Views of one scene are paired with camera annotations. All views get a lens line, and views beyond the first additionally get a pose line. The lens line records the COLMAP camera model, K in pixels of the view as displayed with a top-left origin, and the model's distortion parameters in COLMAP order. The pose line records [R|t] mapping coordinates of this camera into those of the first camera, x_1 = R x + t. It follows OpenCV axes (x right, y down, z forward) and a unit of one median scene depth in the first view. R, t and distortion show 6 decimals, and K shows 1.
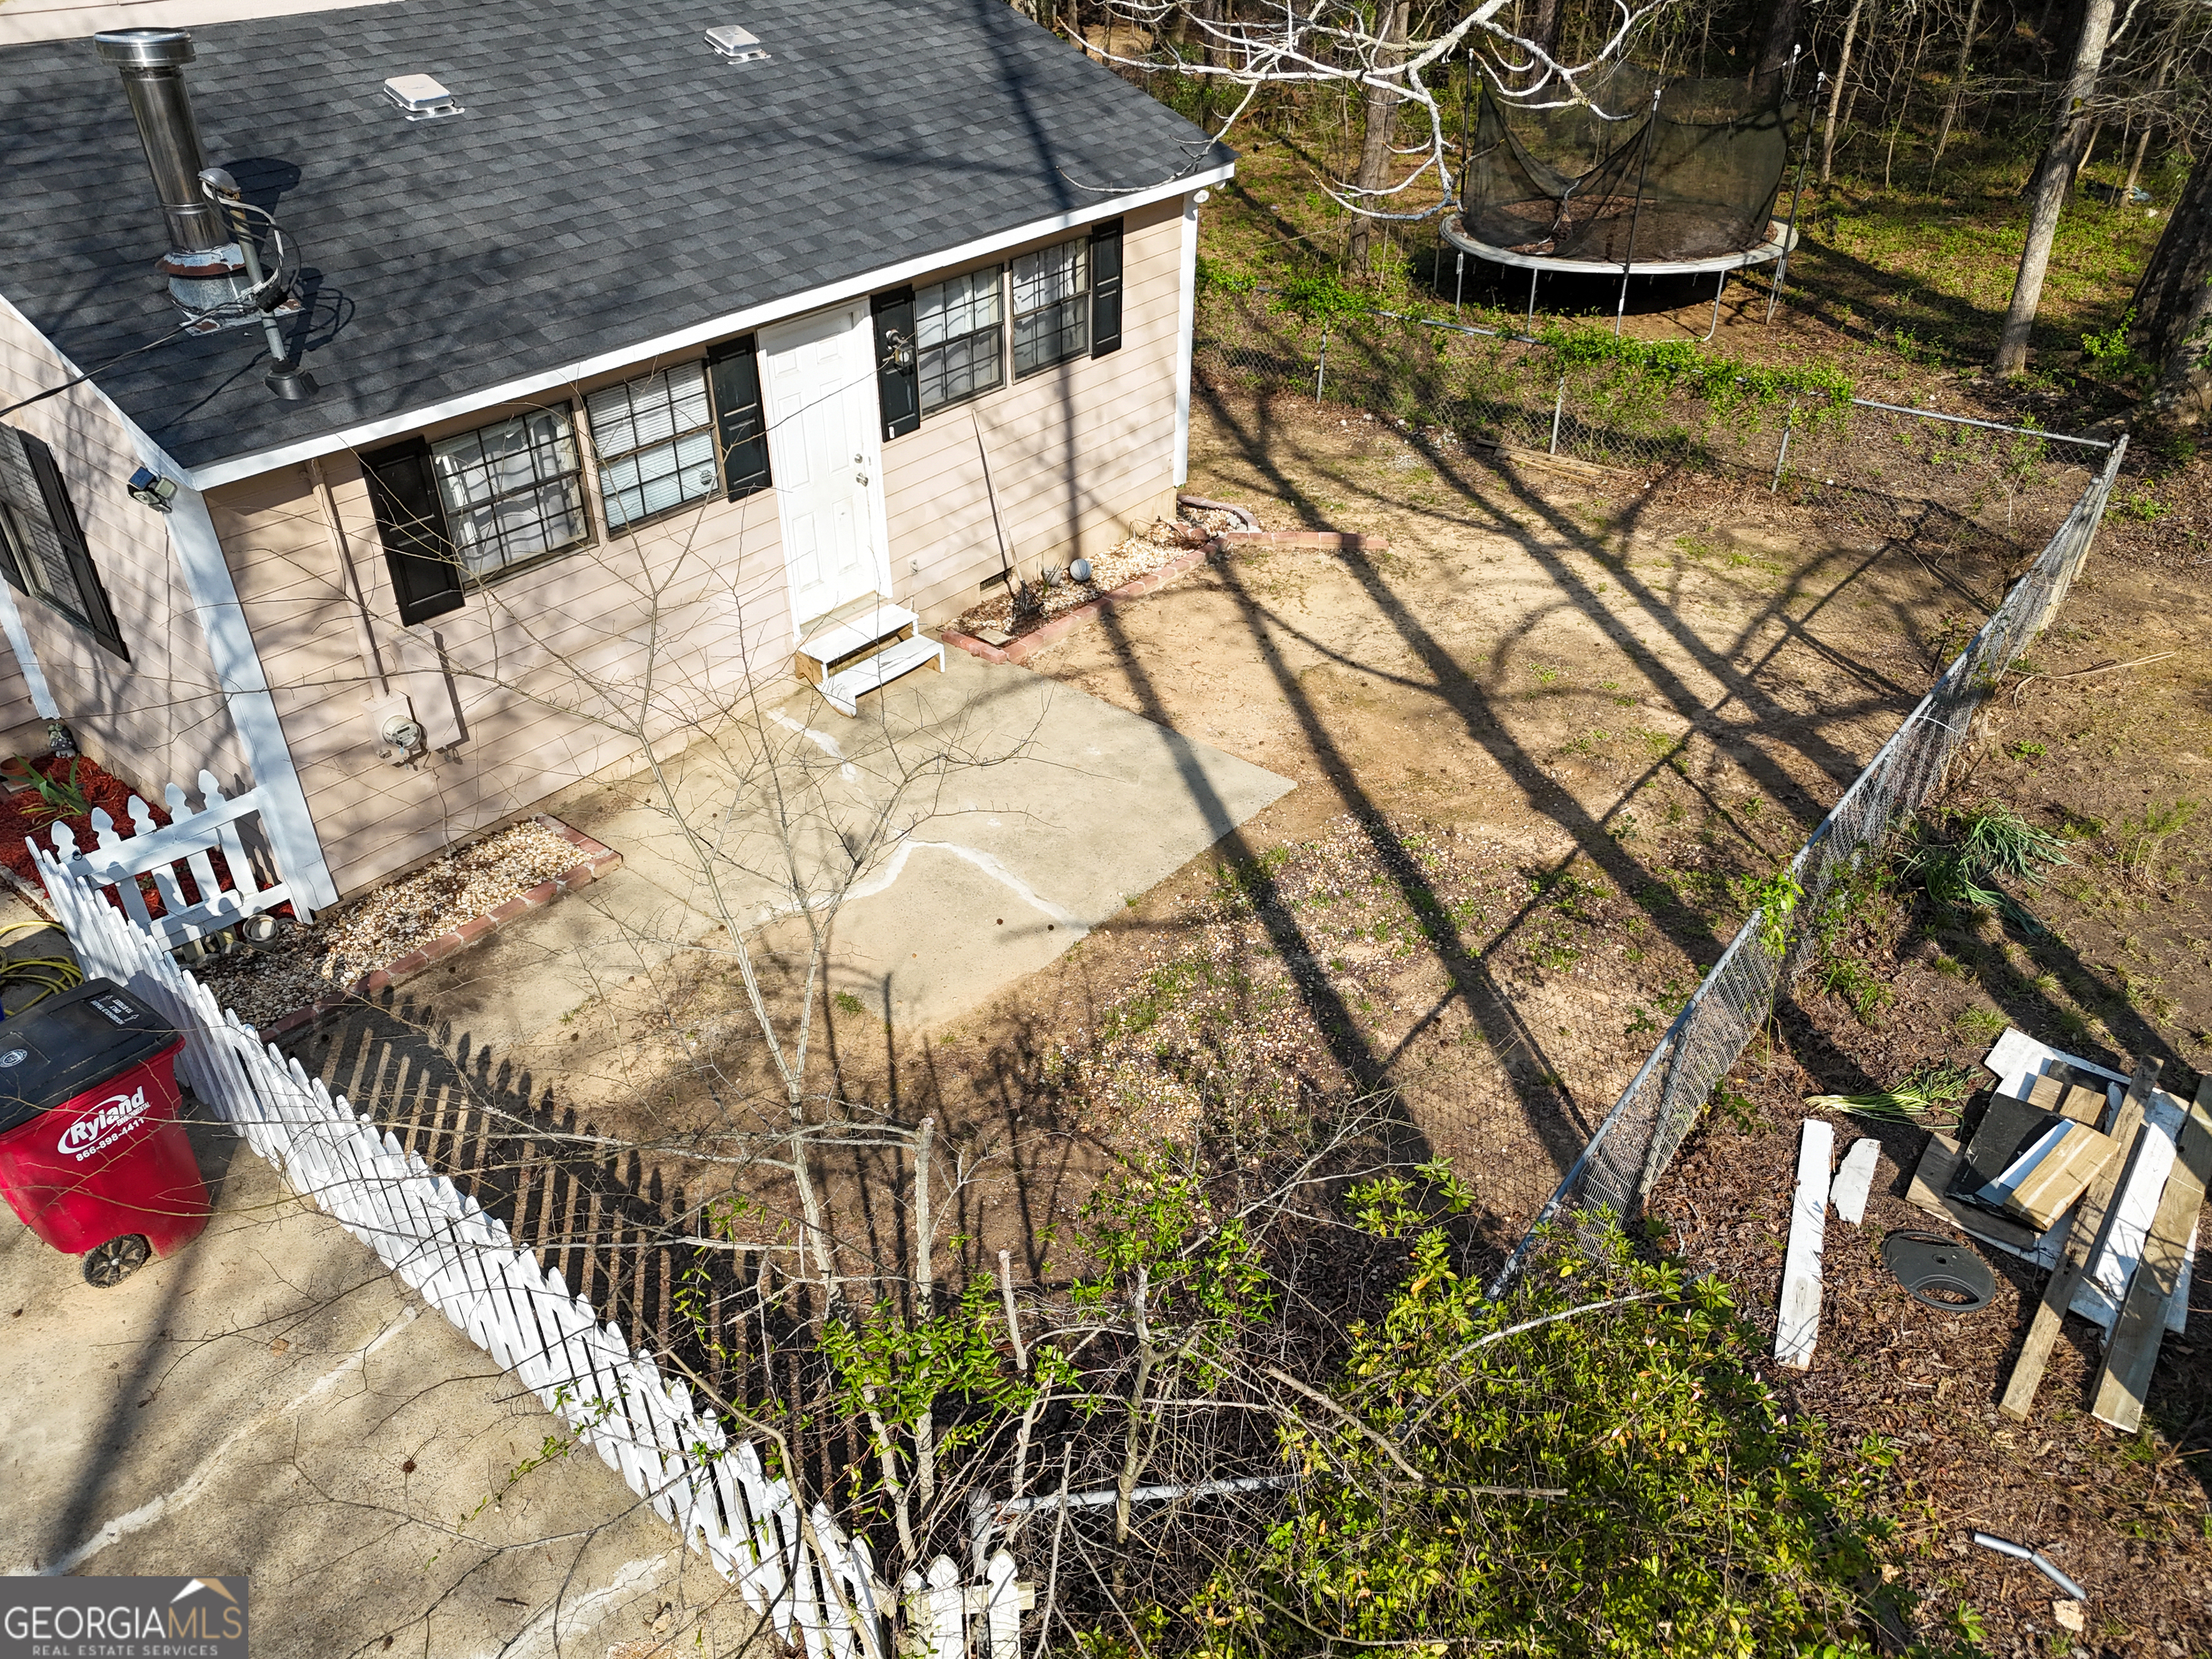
lens RADIAL K [[1647.5, 0, 1106.0], [0, 1647.5, 829.5], [0, 0, 1]] dist [0.063841, -0.045057]
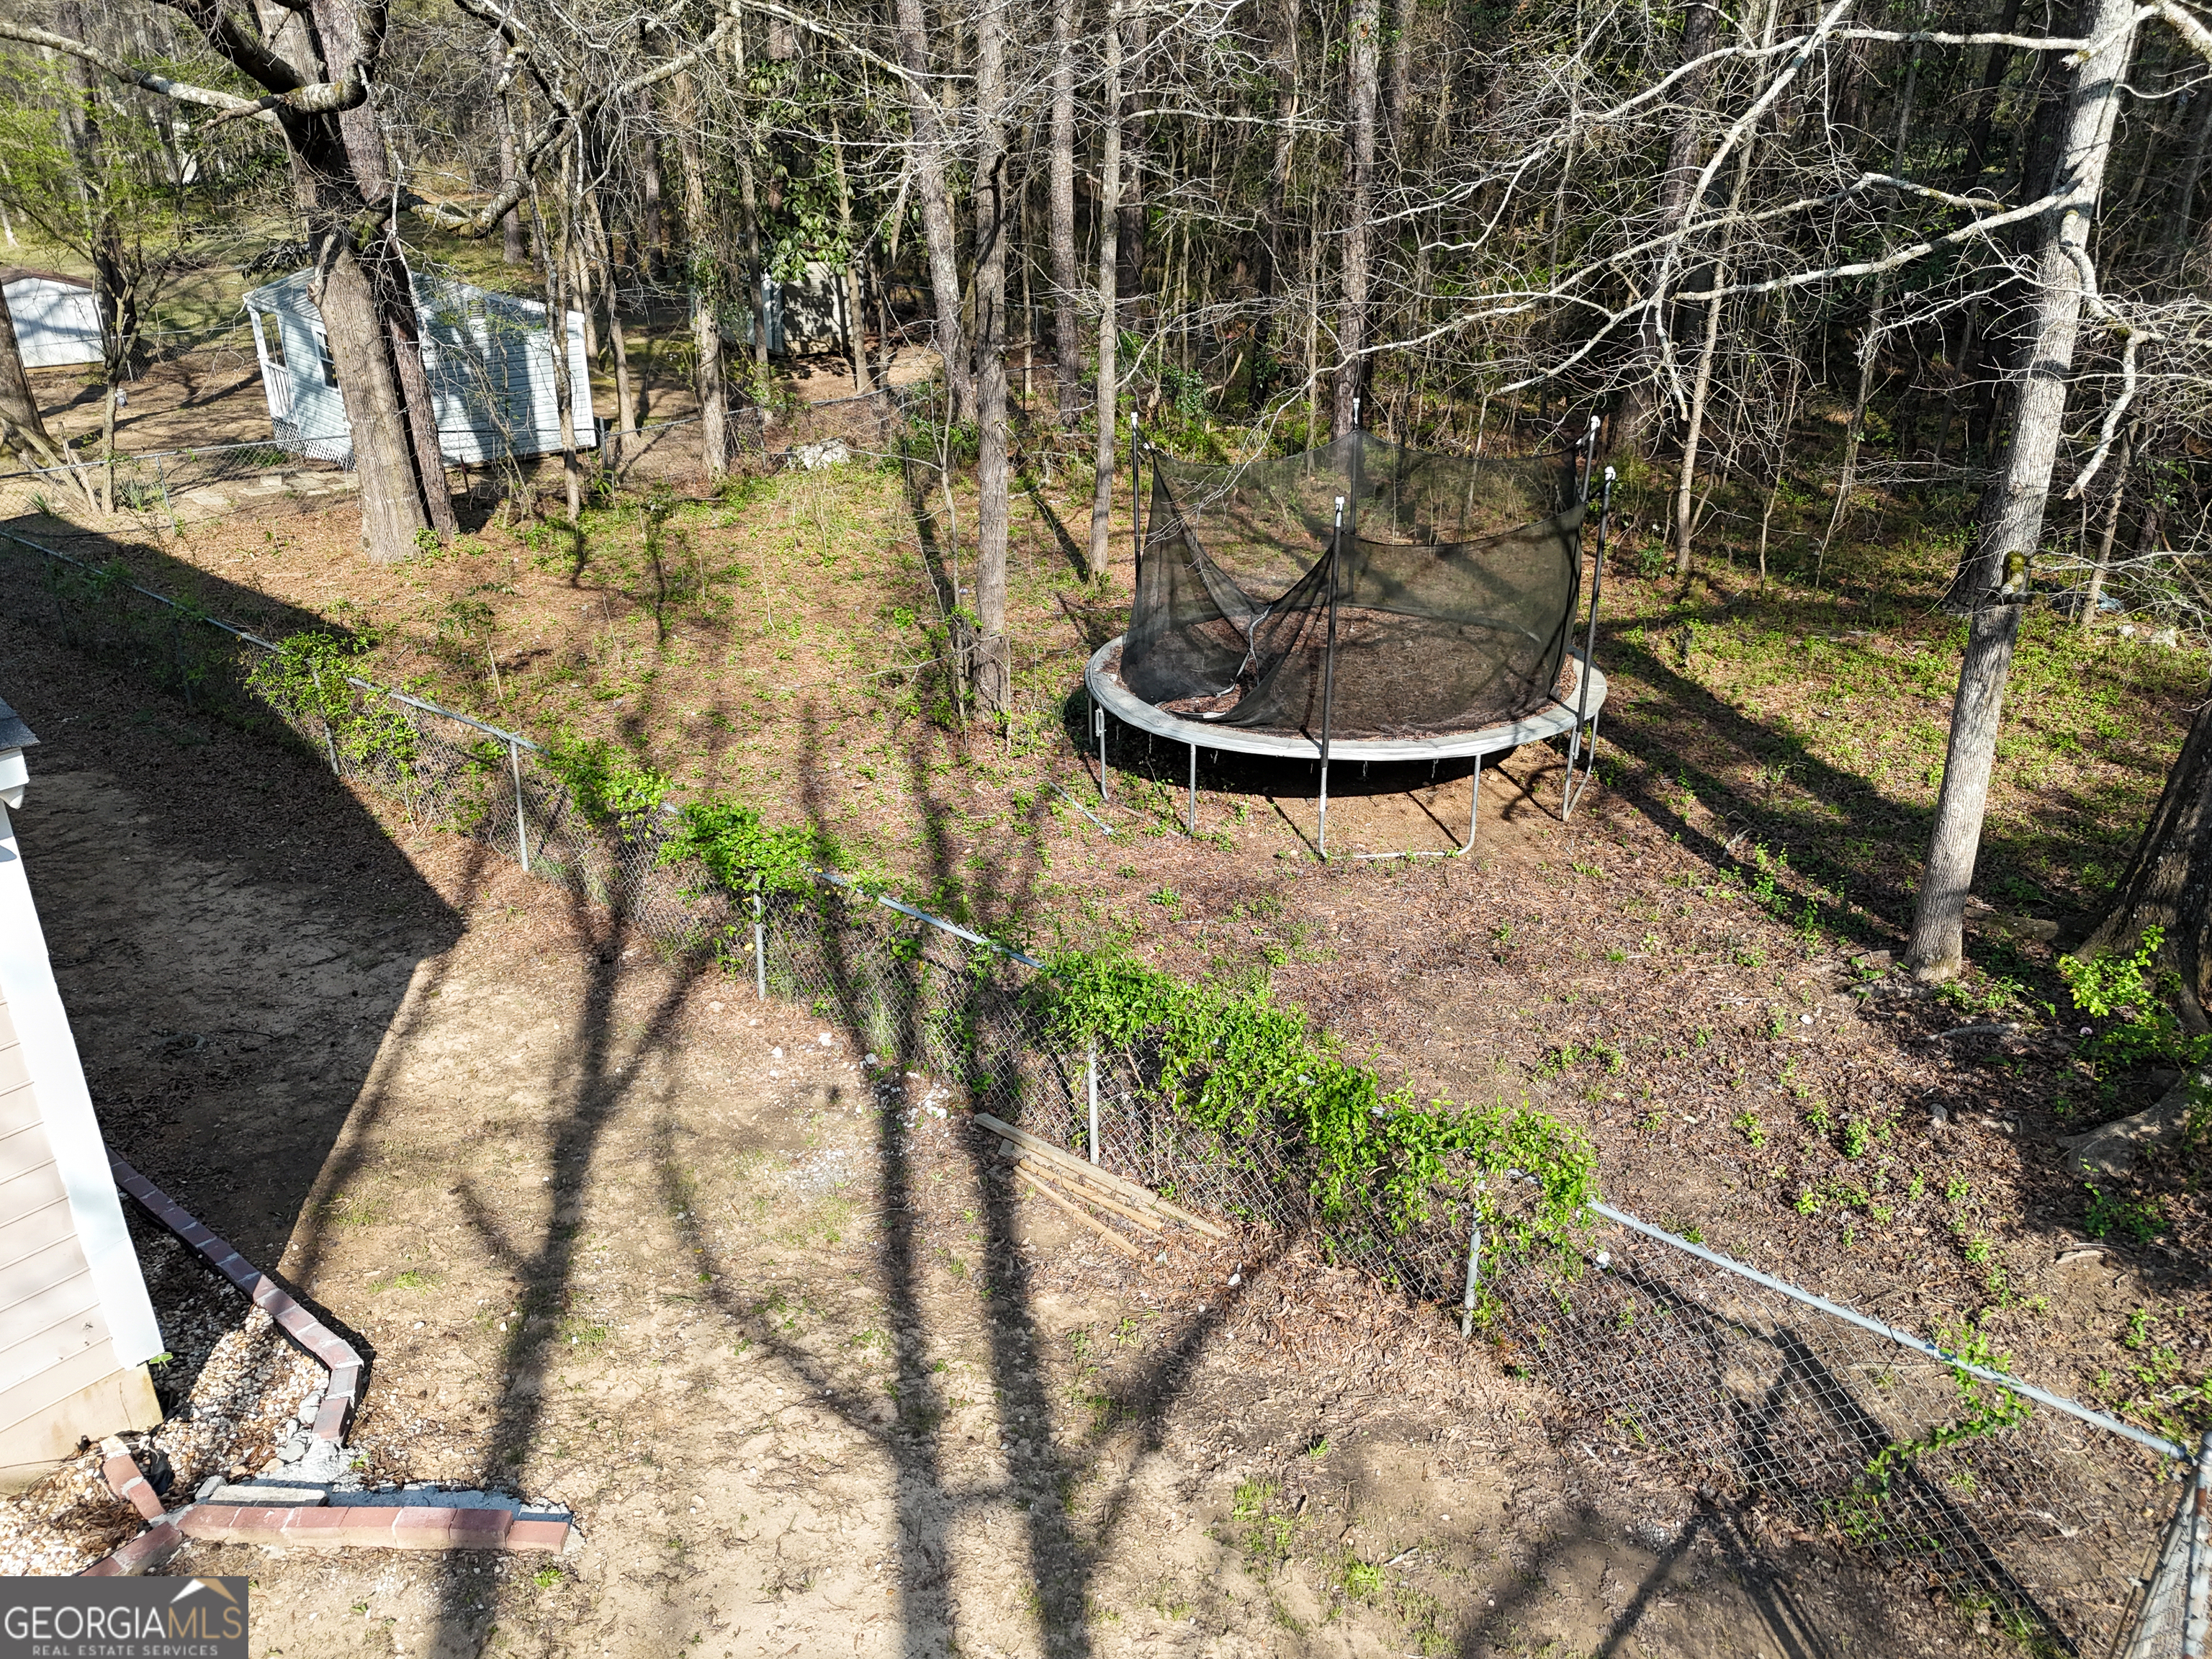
lens RADIAL K [[1623.8, 0, 1110.1], [0, 1623.8, 818.8], [0, 0, 1]] dist [0.075149, -0.066712]
pose [[0.999973, 0.006060, 0.004268, 0.340086], [-0.005305, 0.987298, -0.158793, -0.316687], [-0.005176, 0.158766, 0.987303, 0.584891]]
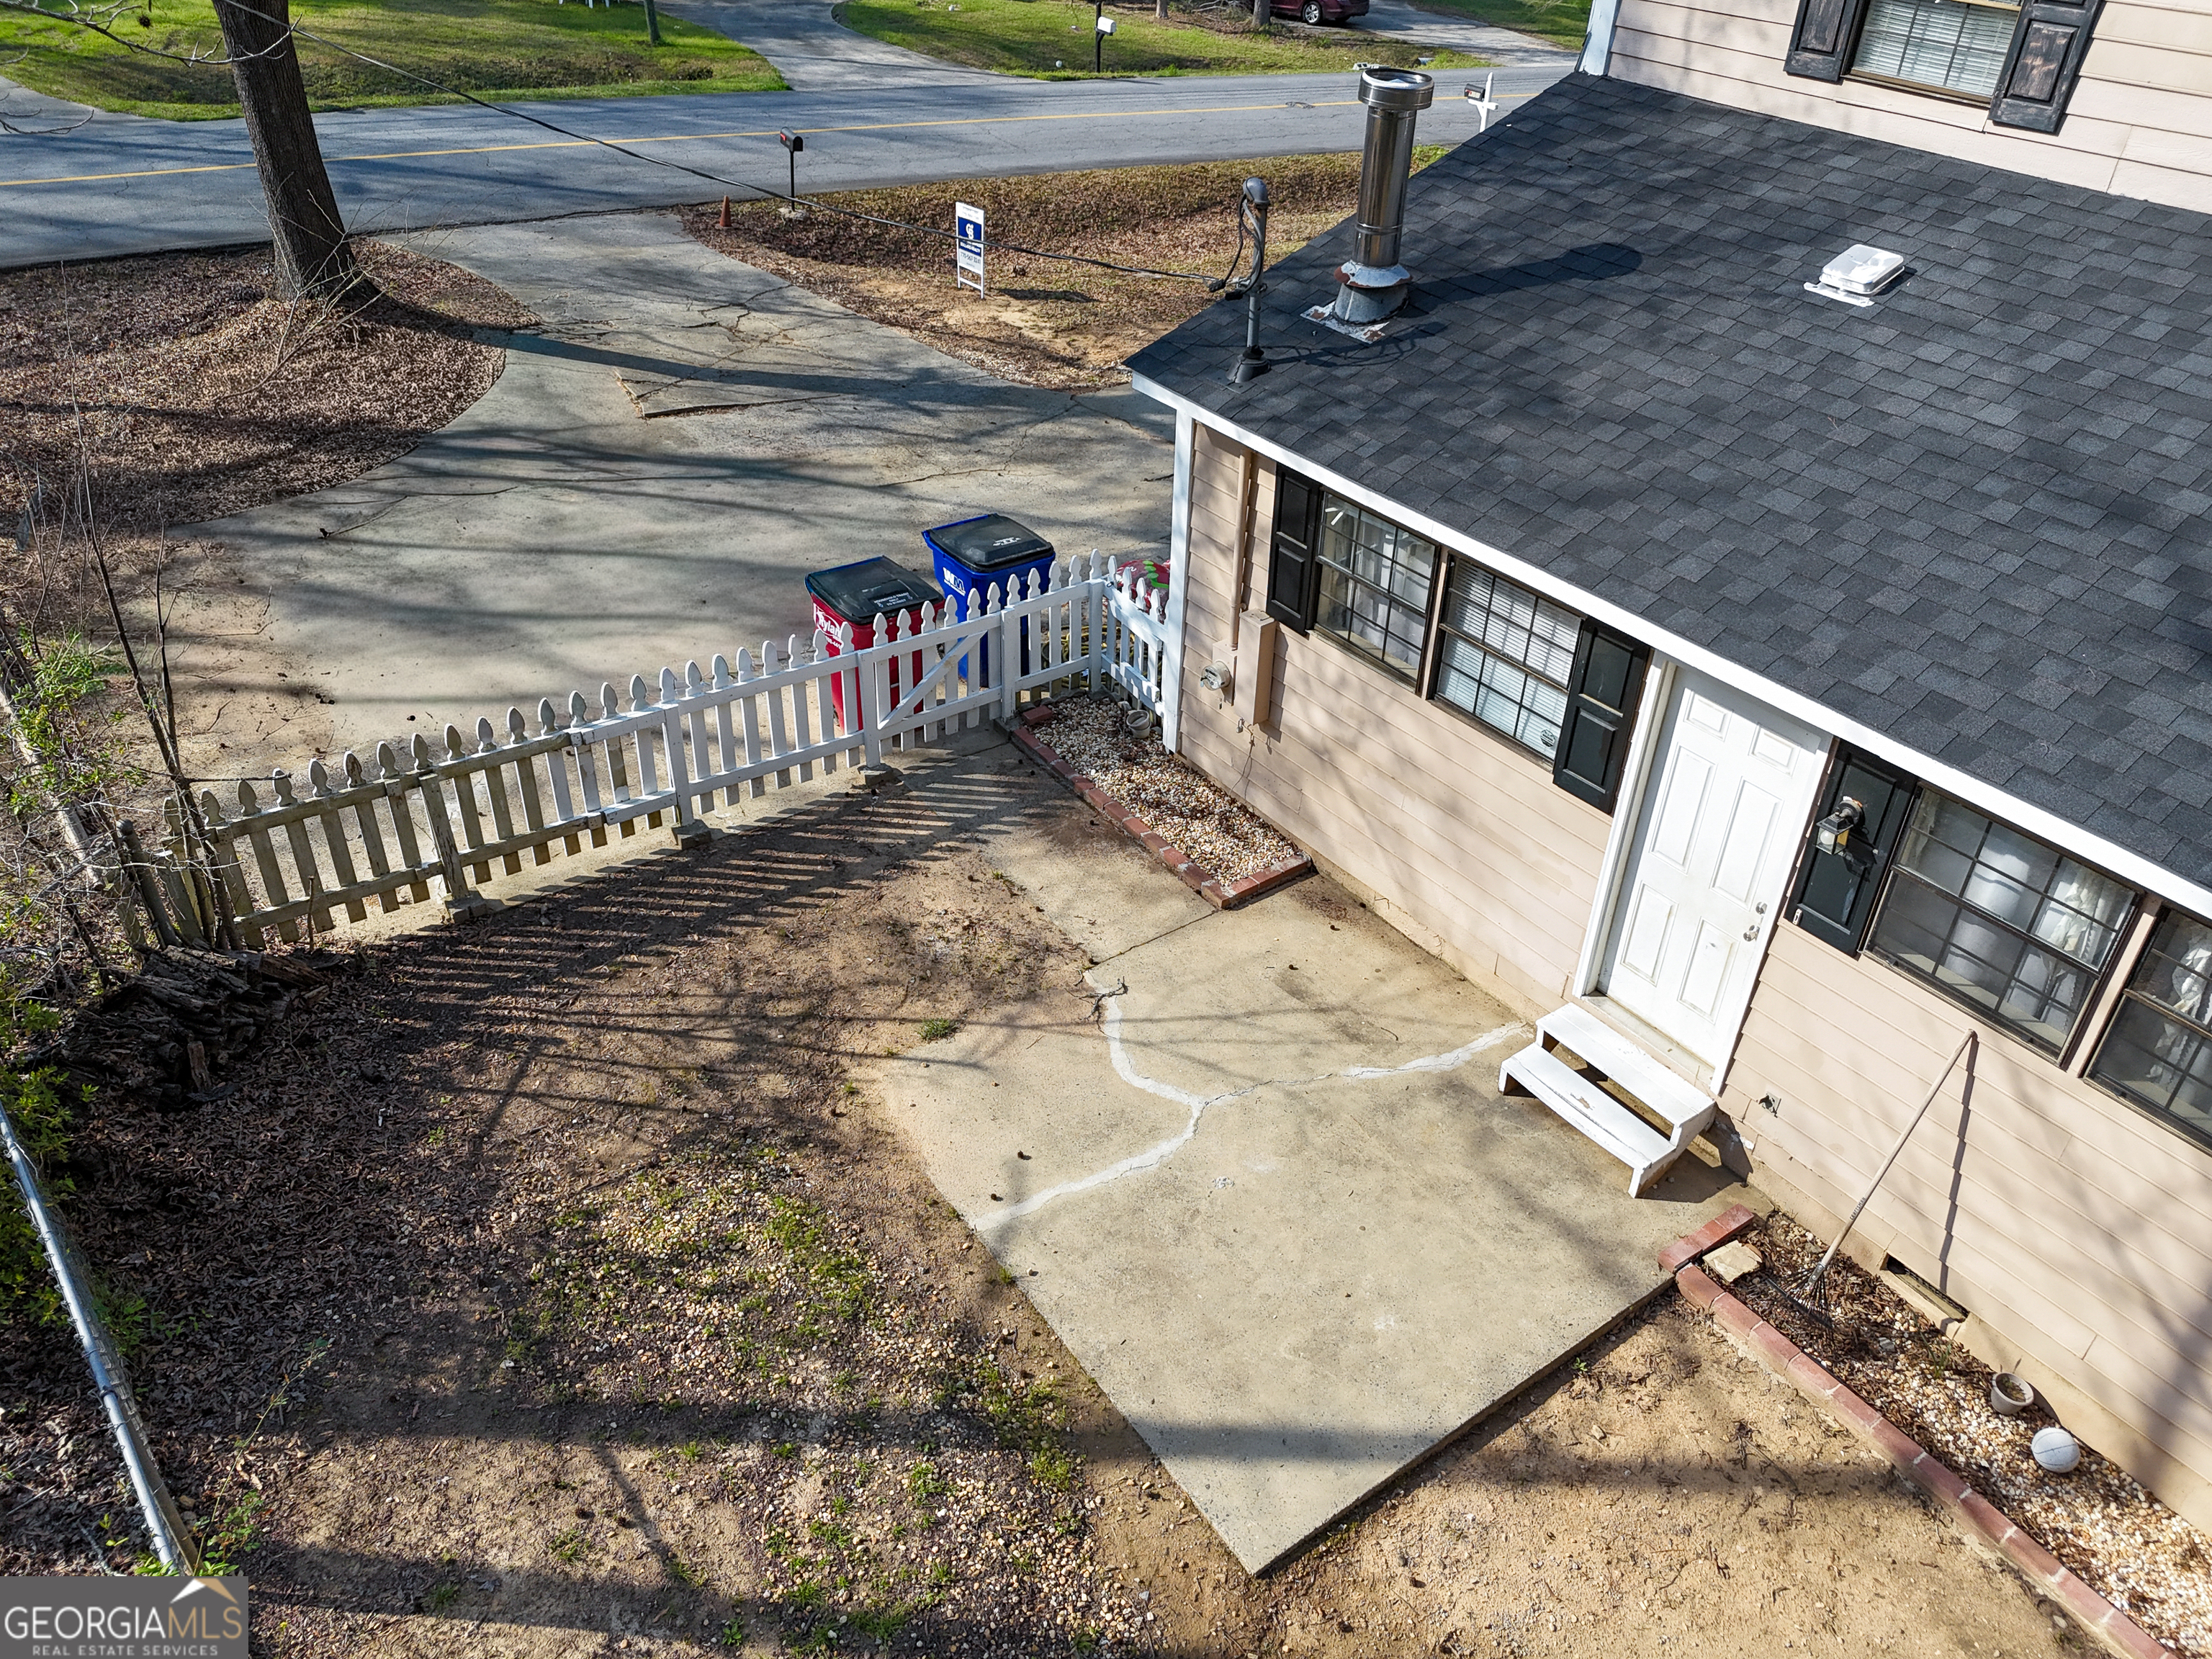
lens RADIAL K [[1623.8, 0, 1110.1], [0, 1623.8, 818.8], [0, 0, 1]] dist [0.075149, -0.066712]
pose [[-0.242646, 0.548601, -0.800100, 0.384731], [-0.568132, 0.588161, 0.575580, -0.425975], [0.786351, 0.594225, 0.168963, 0.572803]]
